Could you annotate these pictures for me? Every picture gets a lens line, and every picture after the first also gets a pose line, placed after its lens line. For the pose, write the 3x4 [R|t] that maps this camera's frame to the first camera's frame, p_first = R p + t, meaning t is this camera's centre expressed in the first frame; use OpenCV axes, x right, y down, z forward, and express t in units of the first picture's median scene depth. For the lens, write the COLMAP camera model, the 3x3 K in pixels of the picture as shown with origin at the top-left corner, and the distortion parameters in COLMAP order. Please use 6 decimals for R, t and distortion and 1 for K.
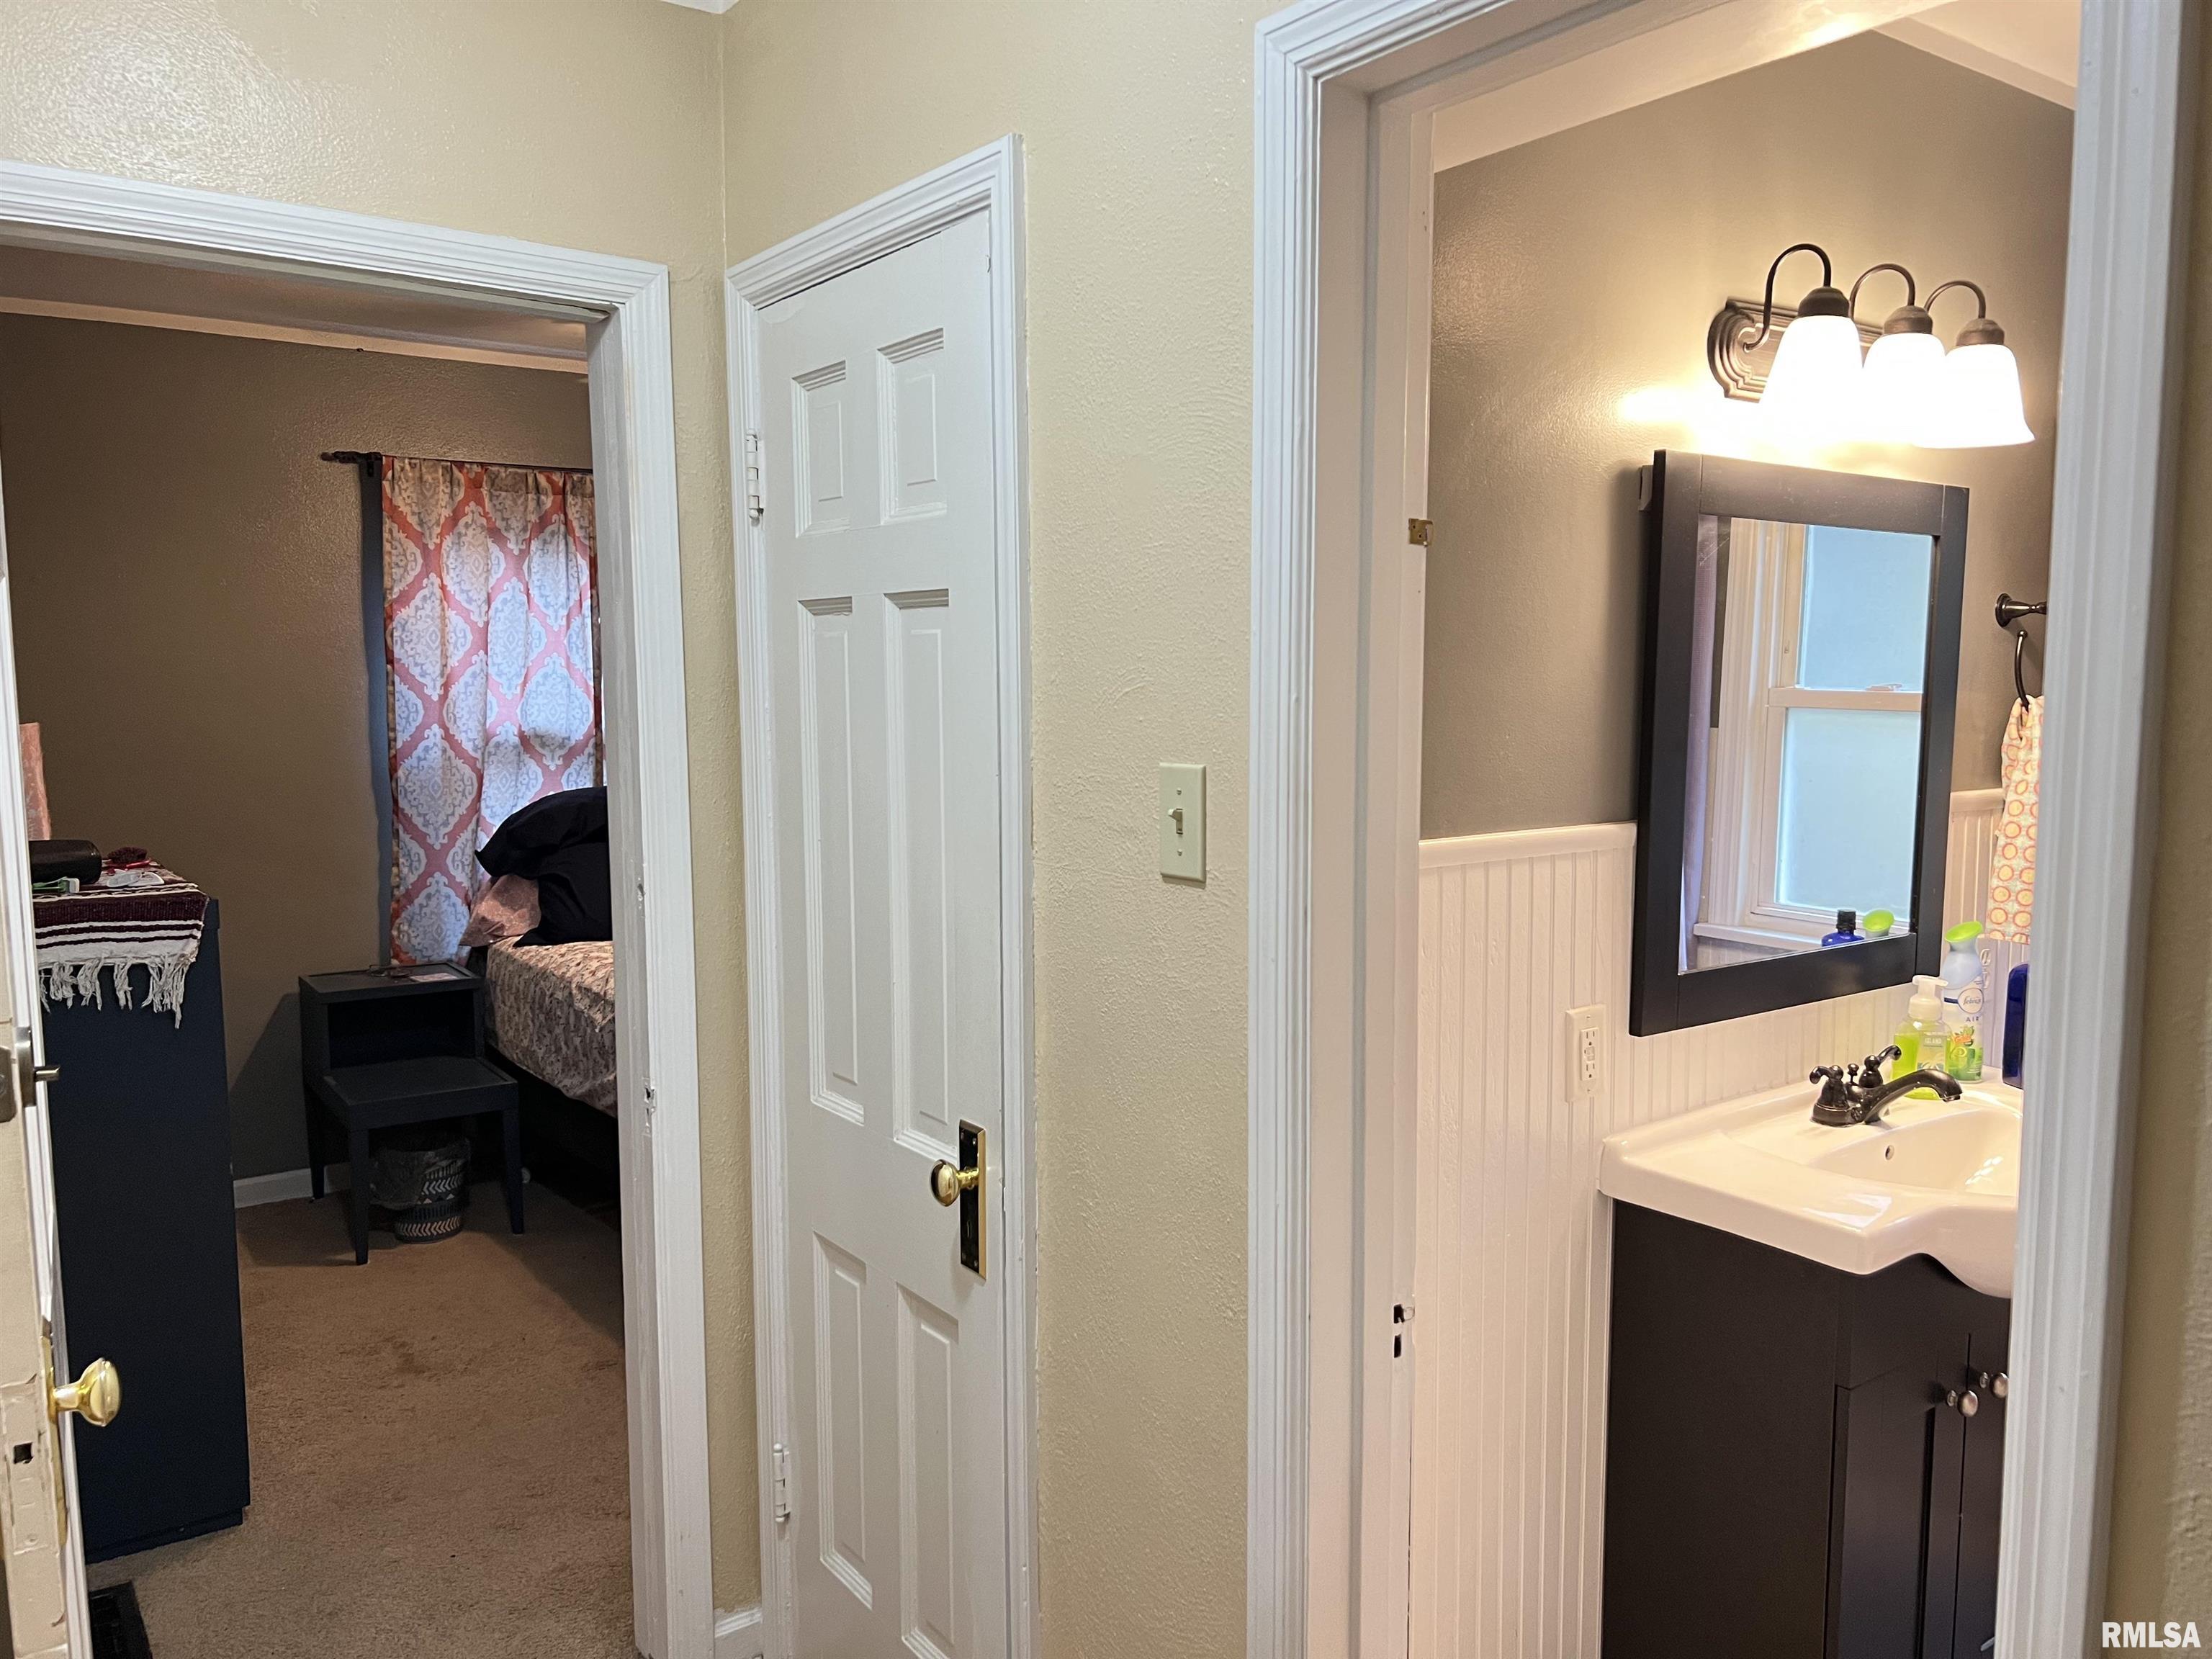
lens RADIAL K [[1647.7, 0, 1086.3], [0, 1647.7, 839.2], [0, 0, 1]] dist [0.065354, -0.079338]
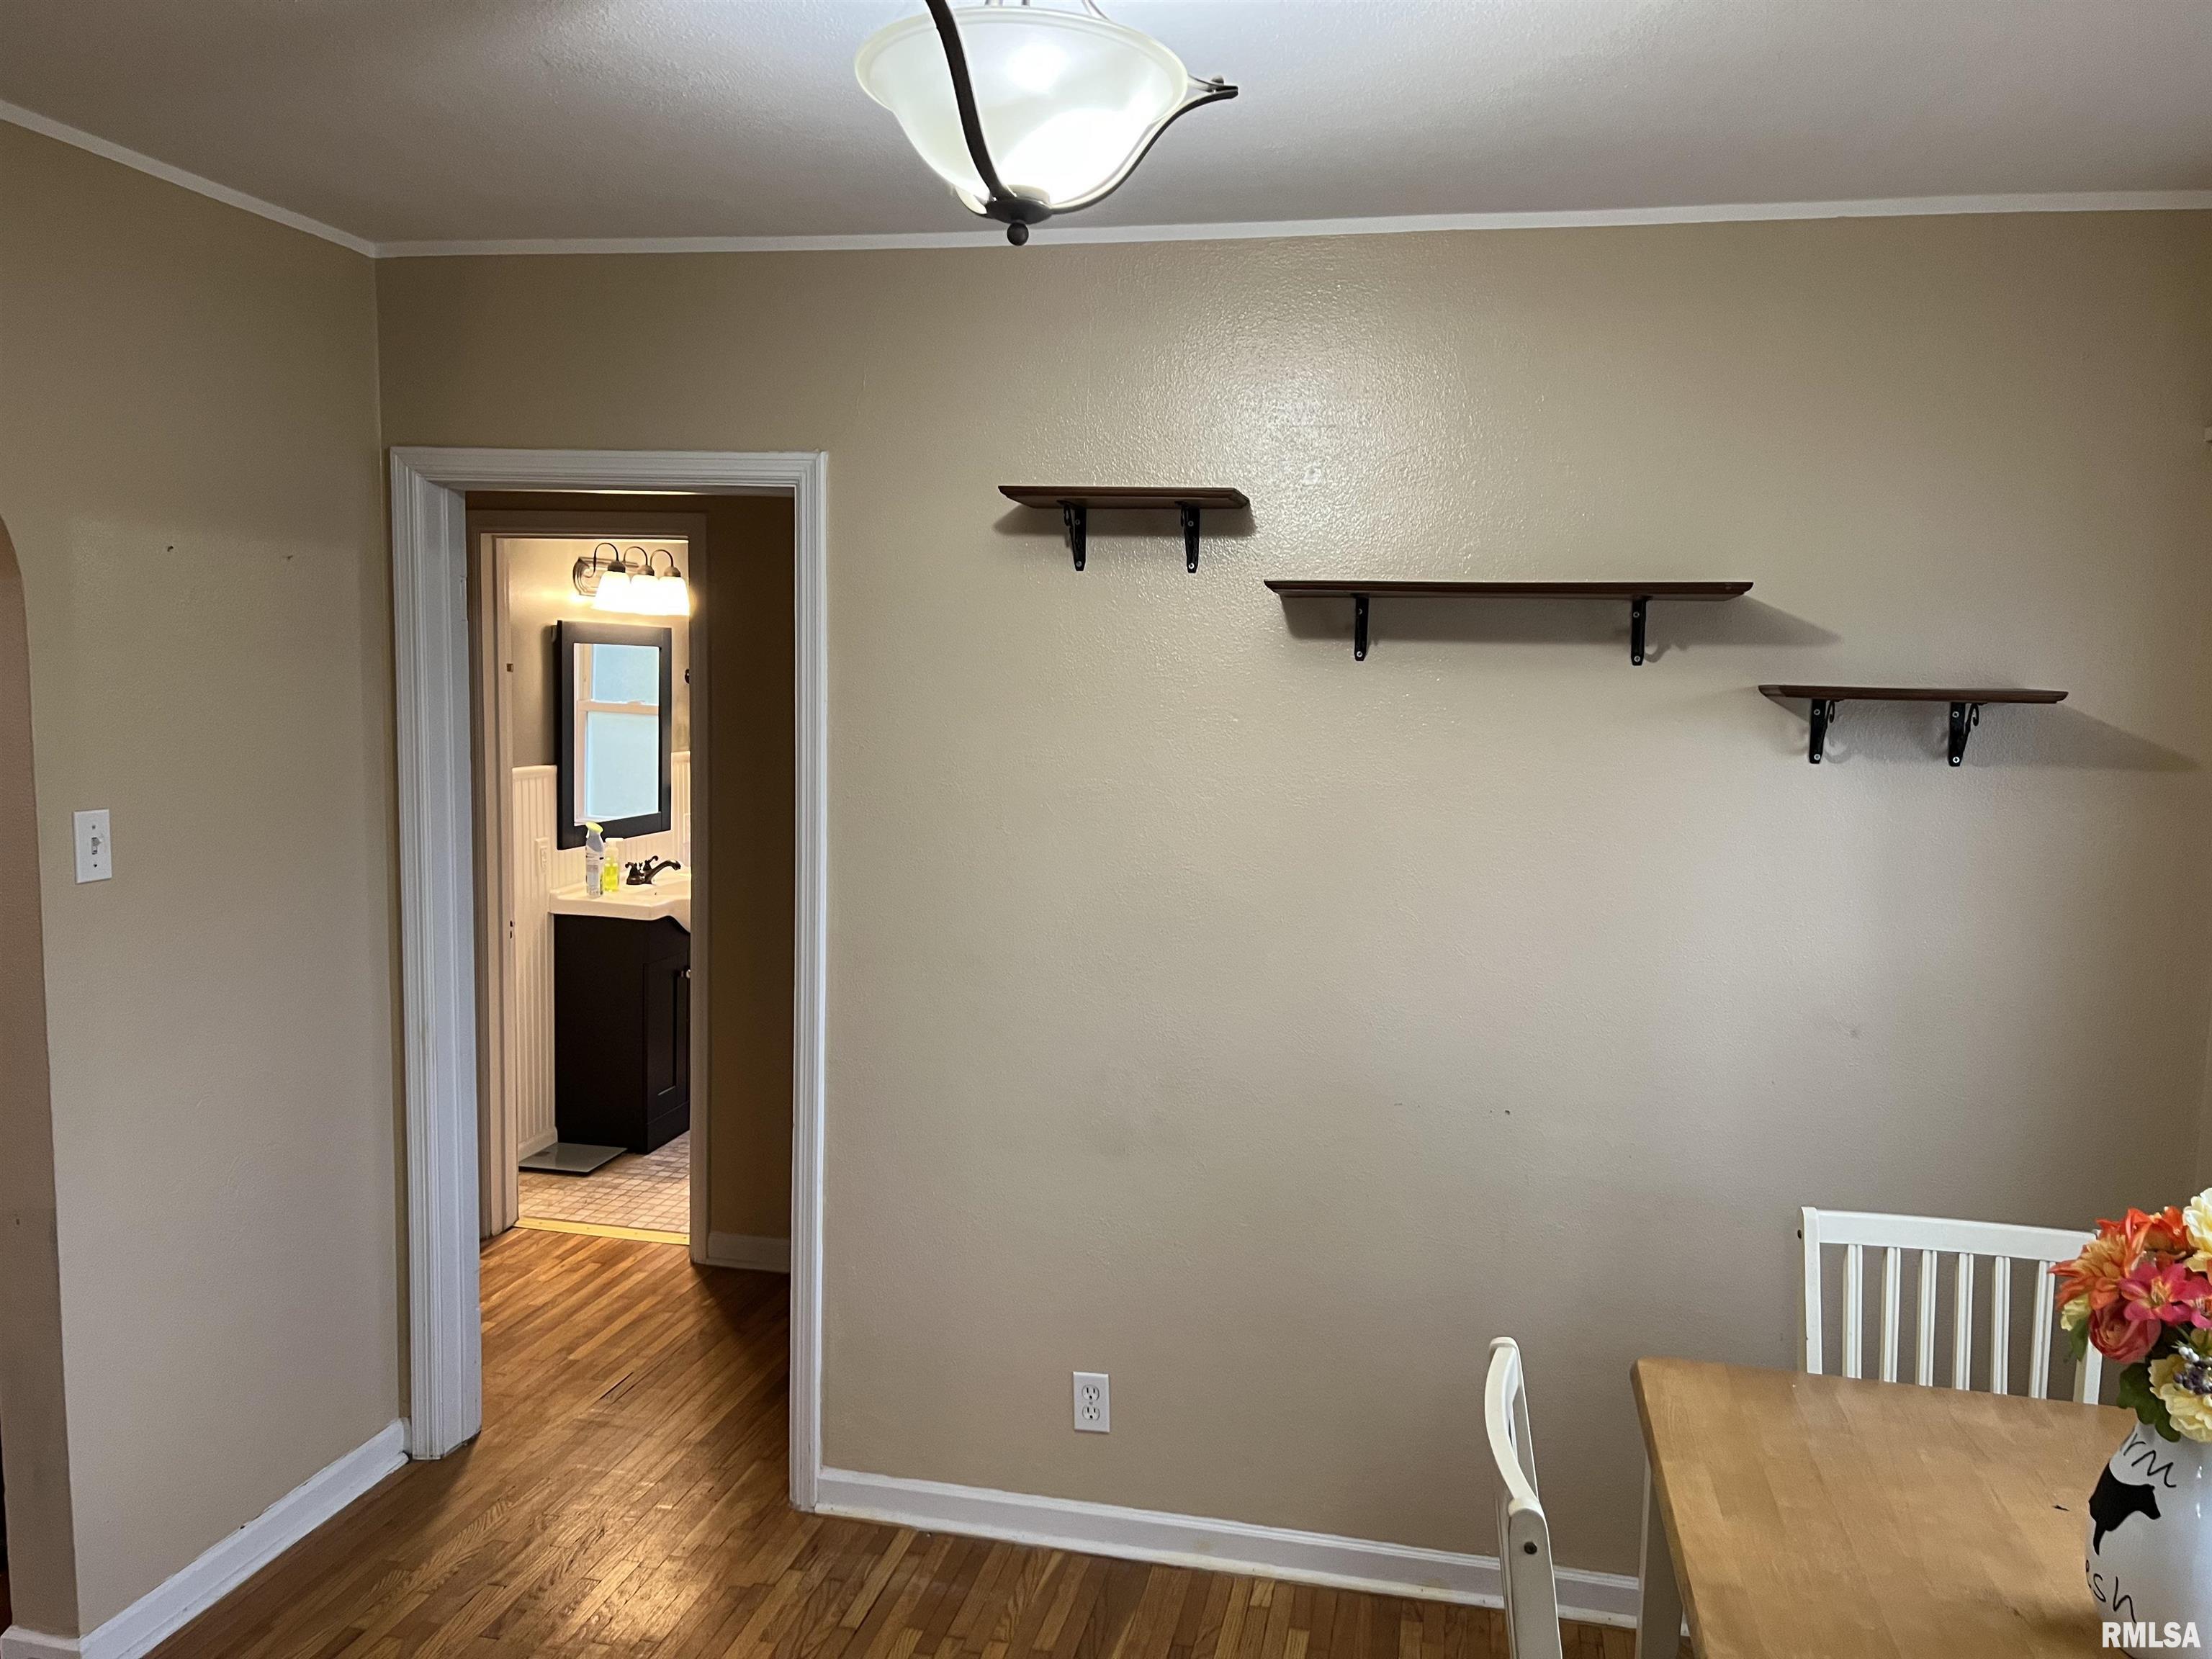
lens RADIAL K [[1647.7, 0, 1110.6], [0, 1647.7, 845.9], [0, 0, 1]] dist [0.065354, -0.079338]
pose [[0.745787, -0.048429, 0.664422, -0.702741], [0.040425, 0.998806, 0.027426, 0.075928], [-0.664957, 0.006405, 0.746854, -1.403807]]
